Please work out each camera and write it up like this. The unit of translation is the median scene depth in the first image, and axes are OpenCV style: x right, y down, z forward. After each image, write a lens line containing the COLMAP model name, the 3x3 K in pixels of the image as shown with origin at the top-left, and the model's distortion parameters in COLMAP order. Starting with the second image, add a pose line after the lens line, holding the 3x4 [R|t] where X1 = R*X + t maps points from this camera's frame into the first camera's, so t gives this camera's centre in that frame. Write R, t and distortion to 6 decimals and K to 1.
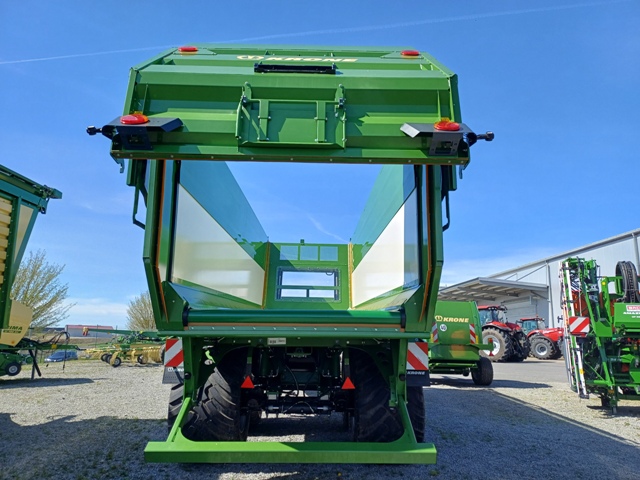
lens RADIAL K [[464.0, 0, 320.0], [0, 464.0, 240.0], [0, 0, 1]] dist [0.034972, -0.002720]
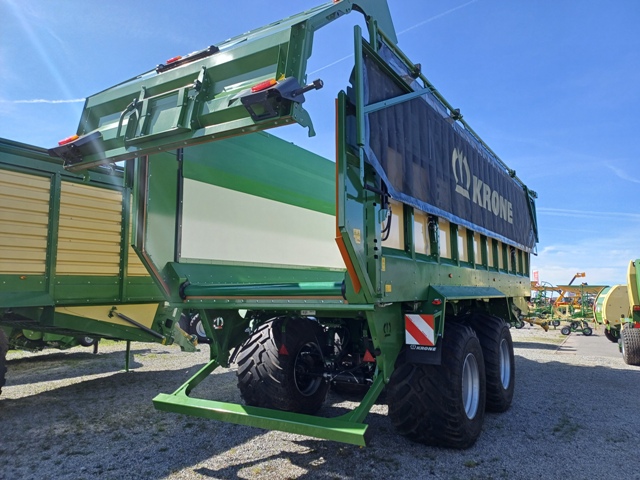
lens RADIAL K [[470.4, 0, 330.4], [0, 470.4, 225.6], [0, 0, 1]] dist [0.031475, -0.001256]
pose [[0.845591, -0.088052, -0.526519, 0.518984], [0.112862, 0.993496, 0.015111, 0.019837], [0.521764, -0.072202, 0.850029, 0.156309]]
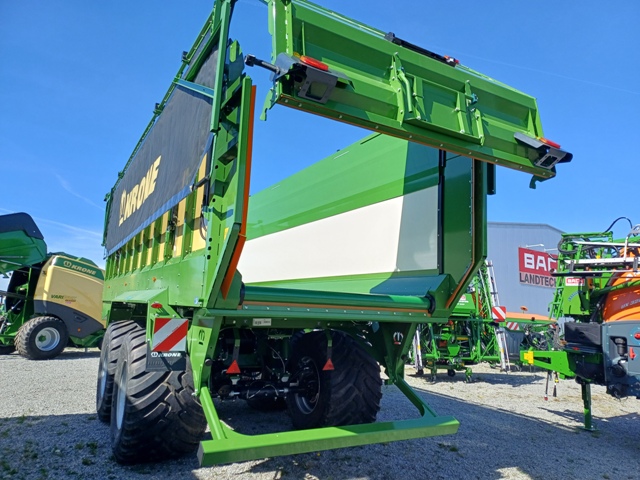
lens RADIAL K [[464.0, 0, 320.0], [0, 464.0, 240.0], [0, 0, 1]] dist [0.034972, -0.002720]
pose [[0.870806, 0.097994, 0.481761, -0.460059], [-0.120488, 0.992588, 0.015887, 0.026216], [-0.476633, -0.071881, 0.876159, 0.144475]]
